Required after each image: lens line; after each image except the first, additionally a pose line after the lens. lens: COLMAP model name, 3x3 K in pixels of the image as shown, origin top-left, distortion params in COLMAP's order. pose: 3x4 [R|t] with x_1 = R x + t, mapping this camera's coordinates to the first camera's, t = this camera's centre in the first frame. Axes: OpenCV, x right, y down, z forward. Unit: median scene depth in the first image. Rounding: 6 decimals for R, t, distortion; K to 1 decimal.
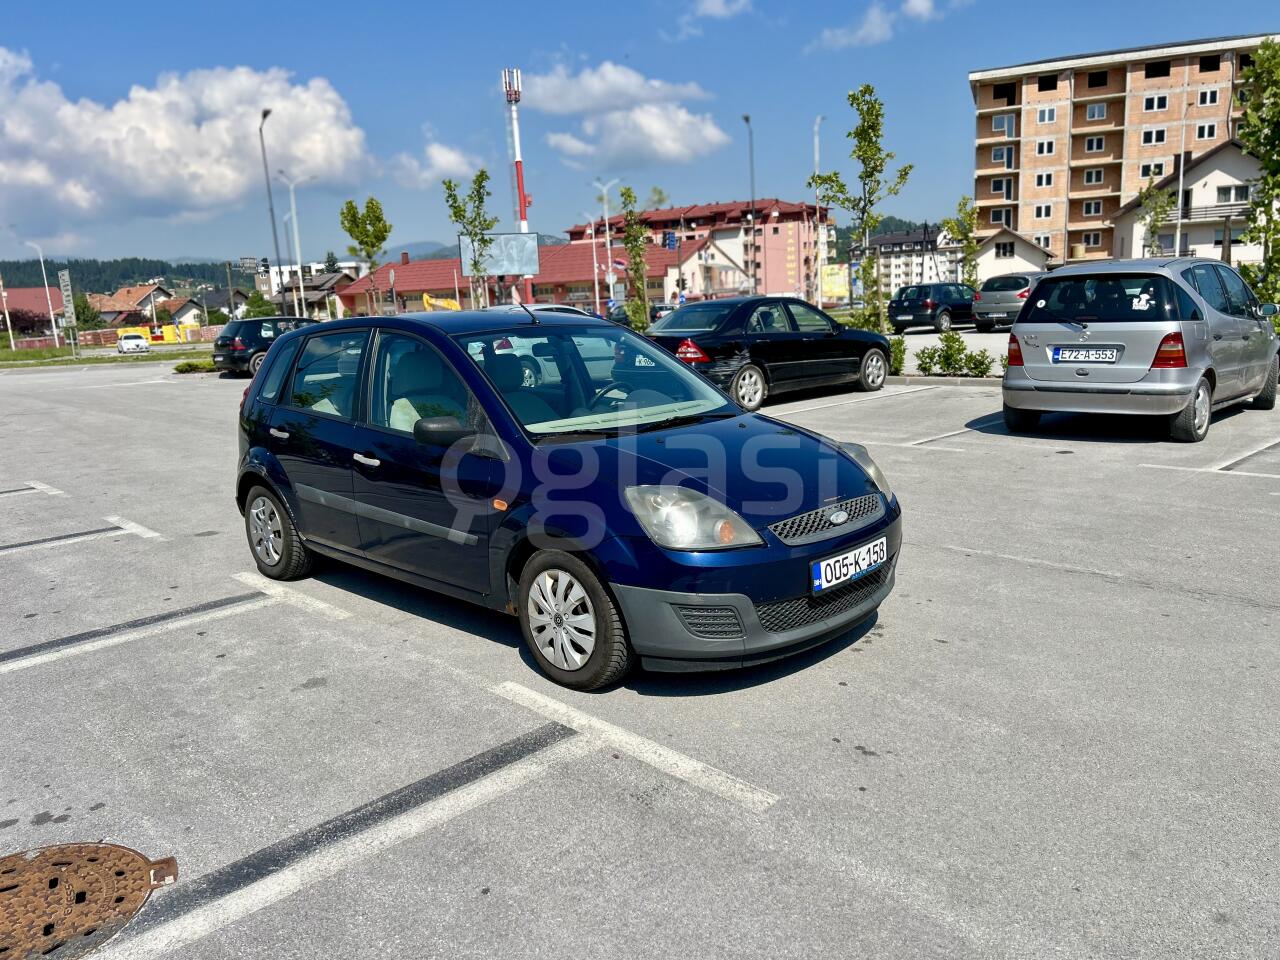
lens RADIAL K [[959.8, 0, 640.6], [0, 959.8, 488.8], [0, 0, 1]] dist [0.059946, -0.065354]
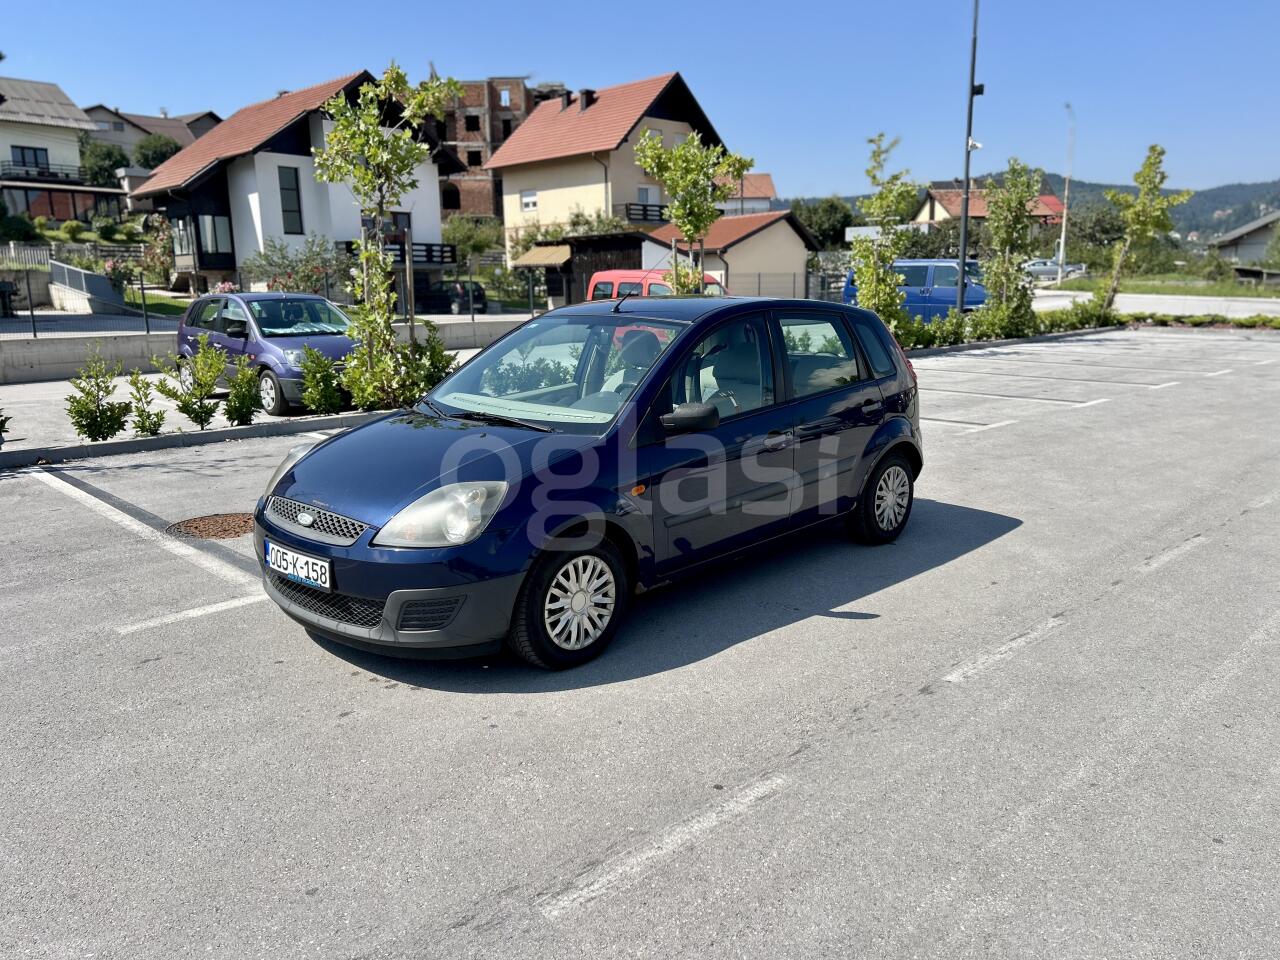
lens RADIAL K [[953.5, 0, 636.6], [0, 953.5, 495.0], [0, 0, 1]] dist [0.051268, -0.049323]
pose [[0.011049, 0.261038, -0.965265, 0.072592], [-0.185179, 0.949161, 0.254563, -0.019581], [0.982643, 0.175934, 0.058826, 0.077860]]
